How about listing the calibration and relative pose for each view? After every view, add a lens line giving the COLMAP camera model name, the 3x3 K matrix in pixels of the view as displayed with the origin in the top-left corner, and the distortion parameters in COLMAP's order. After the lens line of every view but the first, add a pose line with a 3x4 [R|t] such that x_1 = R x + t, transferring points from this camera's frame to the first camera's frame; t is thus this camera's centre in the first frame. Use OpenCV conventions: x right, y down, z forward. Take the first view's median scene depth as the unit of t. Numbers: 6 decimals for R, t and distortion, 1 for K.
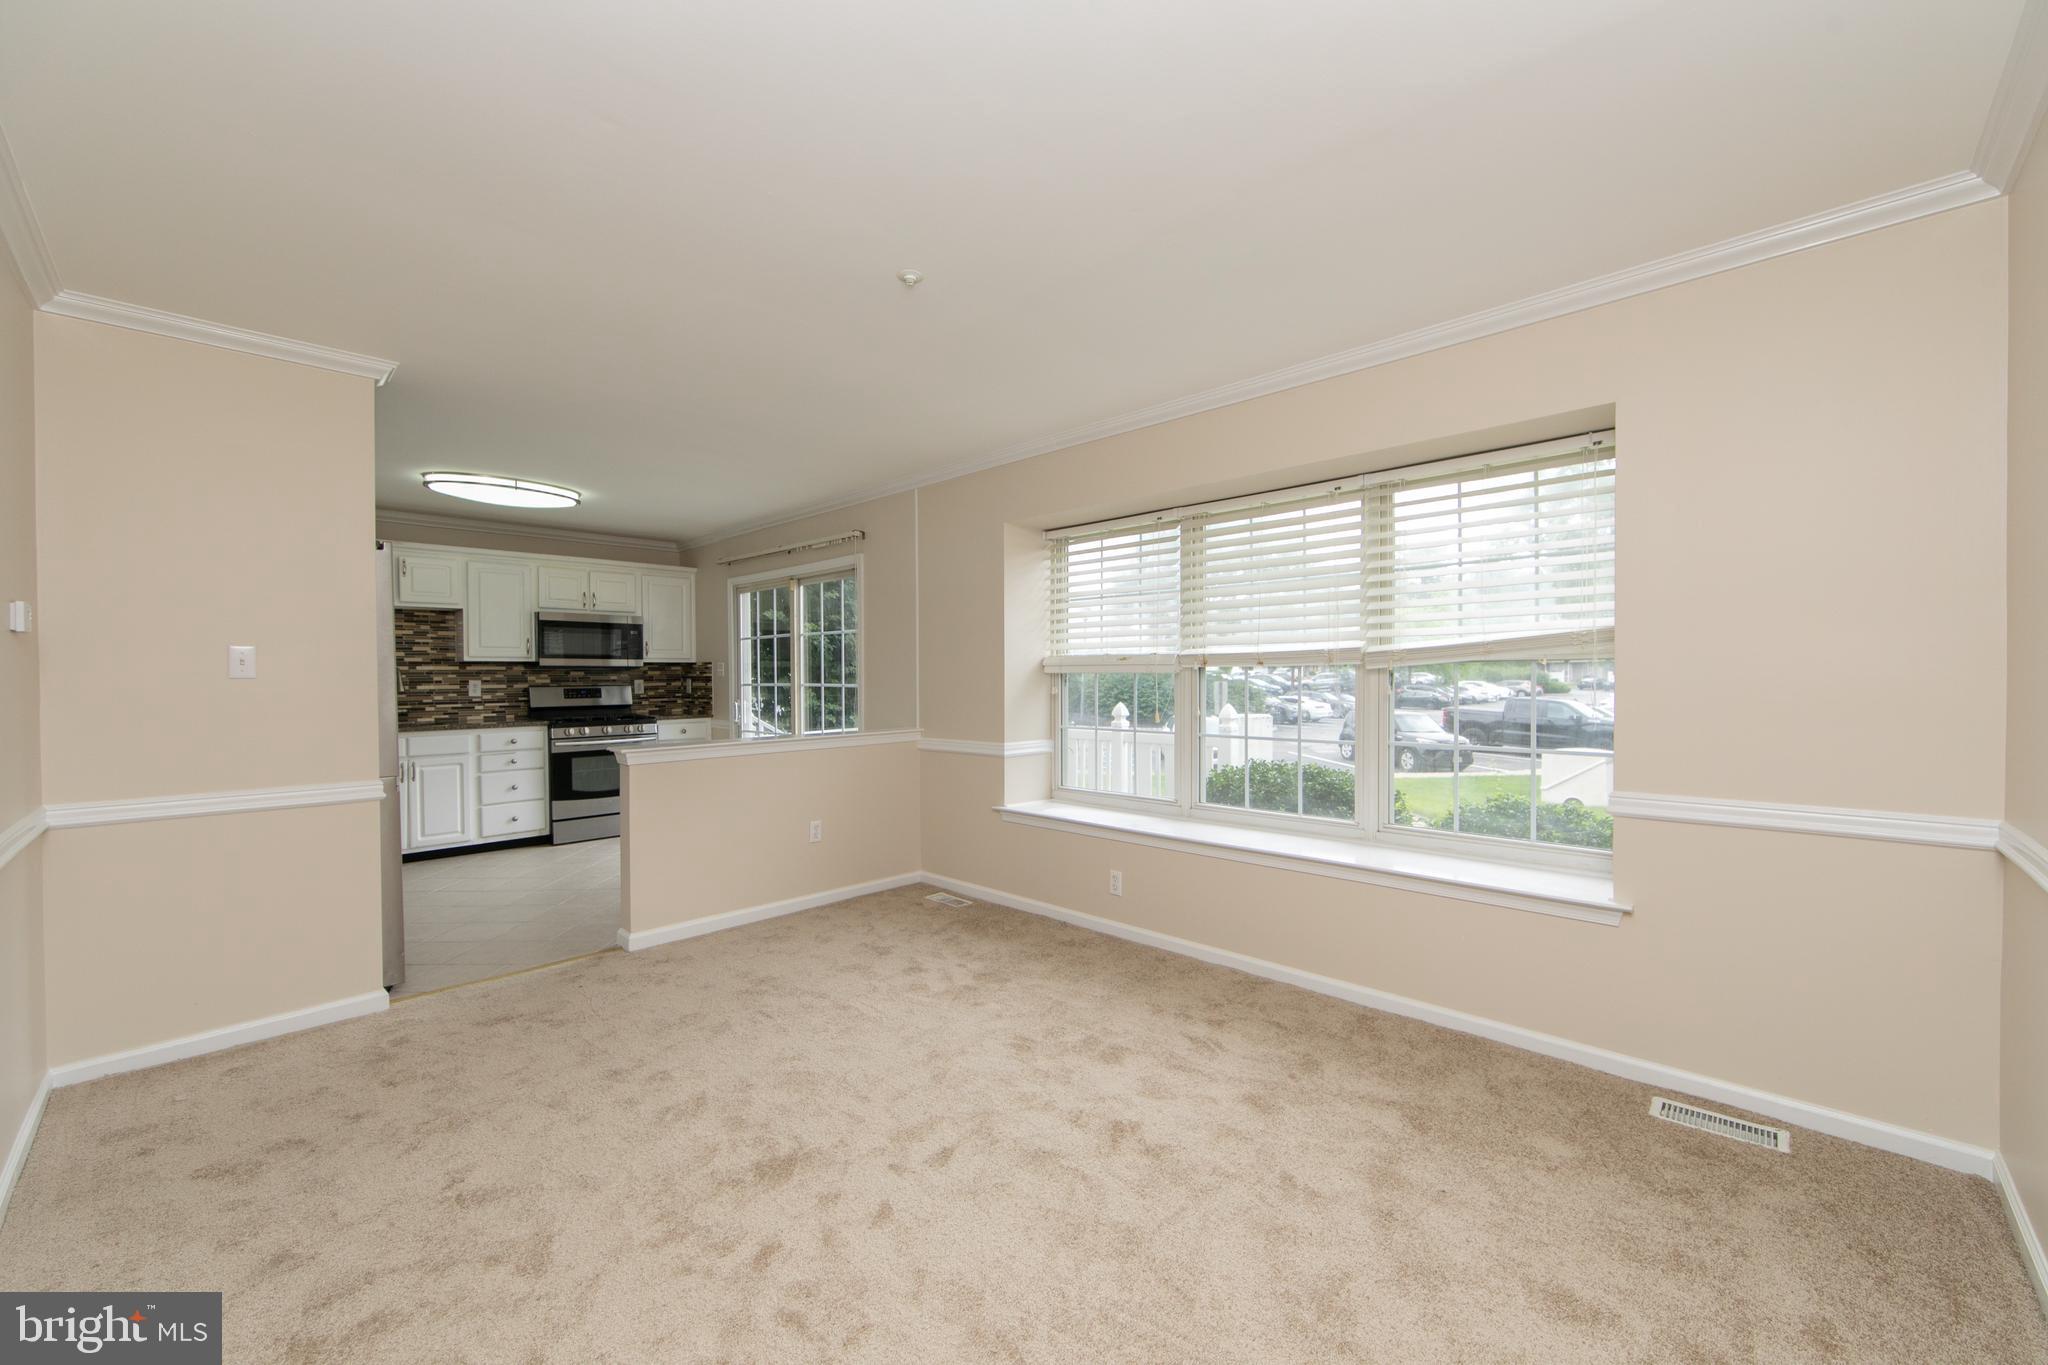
lens RADIAL K [[815.2, 0, 1028.5], [0, 815.2, 682.4], [0, 0, 1]] dist [0.000105, 0.000075]
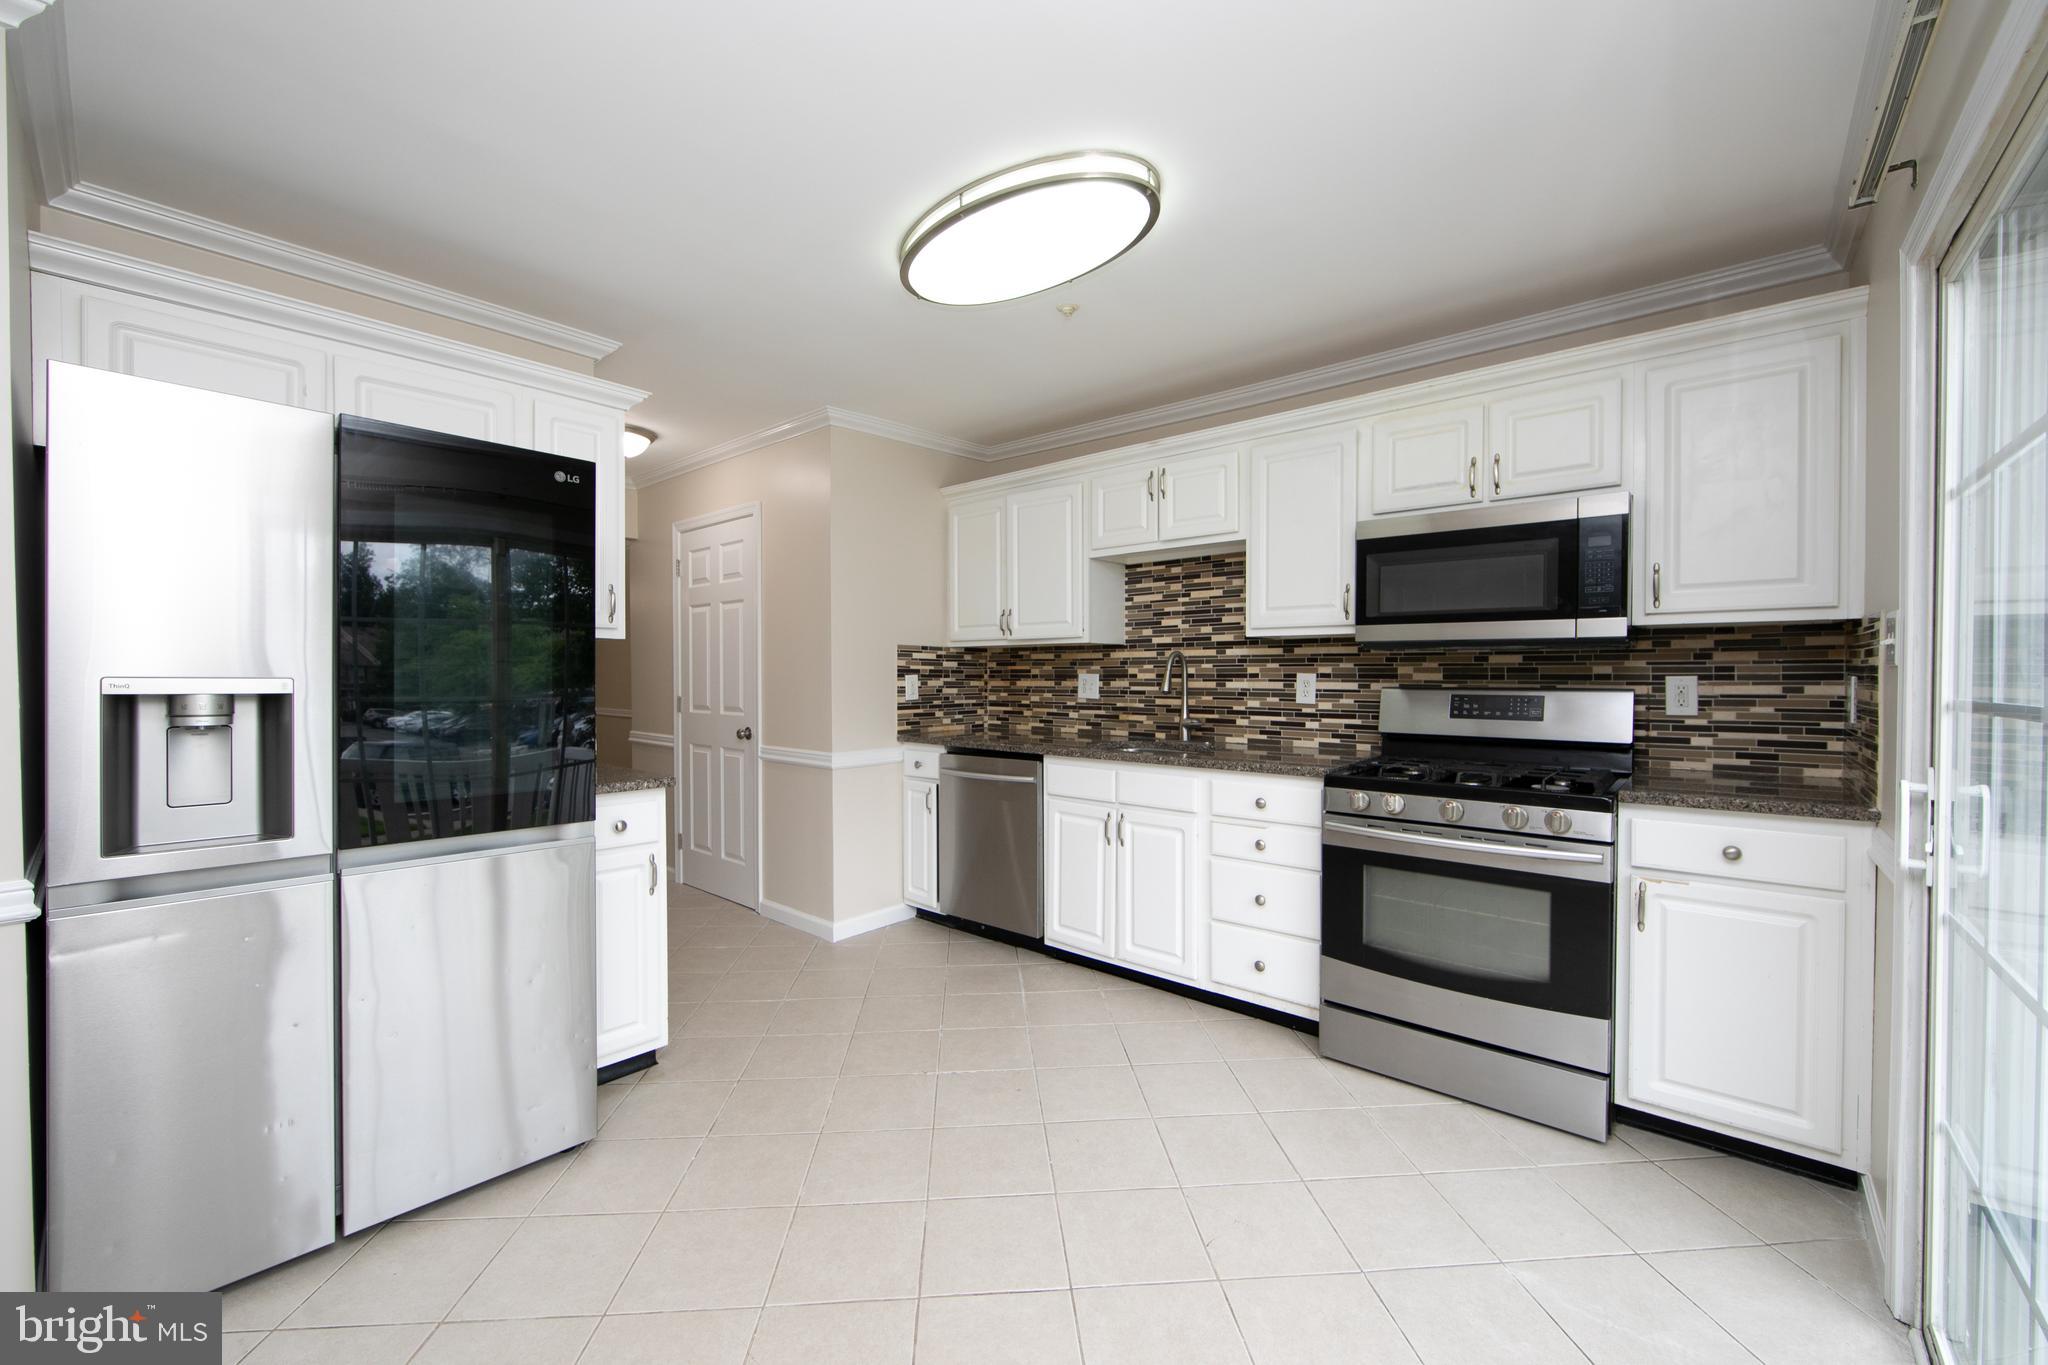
lens RADIAL K [[815.2, 0, 1028.5], [0, 815.2, 682.4], [0, 0, 1]] dist [0.000105, 0.000075]
pose [[0.069547, 0.019531, -0.997387, -0.159311], [-0.009394, 0.999777, 0.018923, -0.005147], [0.997534, 0.008053, 0.069715, 0.779283]]
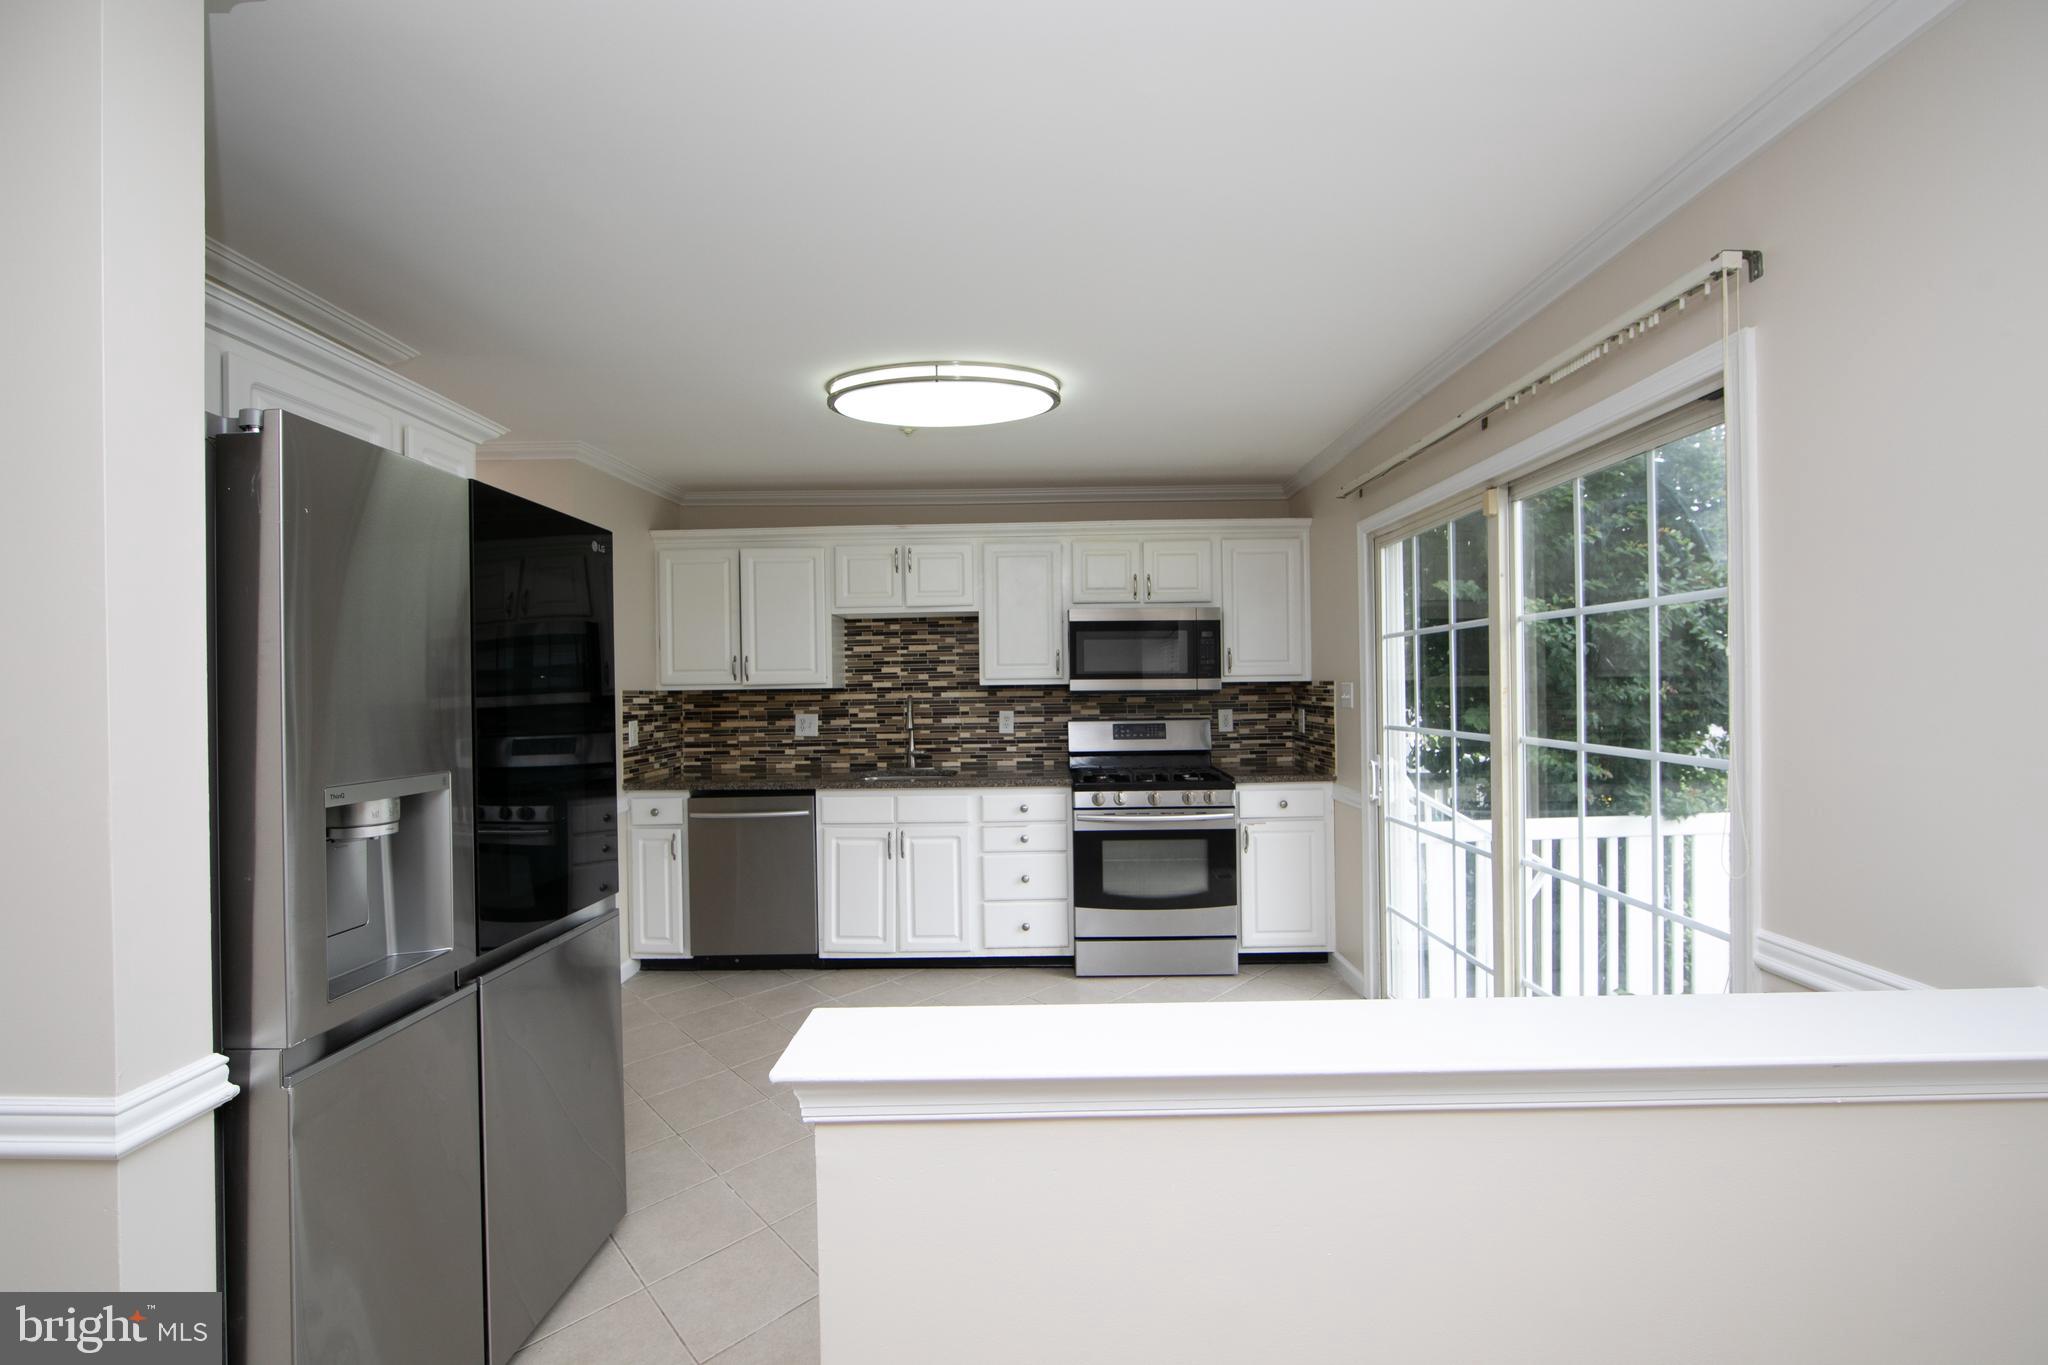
lens RADIAL K [[815.2, 0, 1028.5], [0, 815.2, 682.4], [0, 0, 1]] dist [0.000105, 0.000075]
pose [[0.694287, -0.005865, -0.719674, -0.147371], [0.002017, 0.999979, -0.006204, -0.023208], [0.719696, 0.002856, 0.694284, 0.513028]]
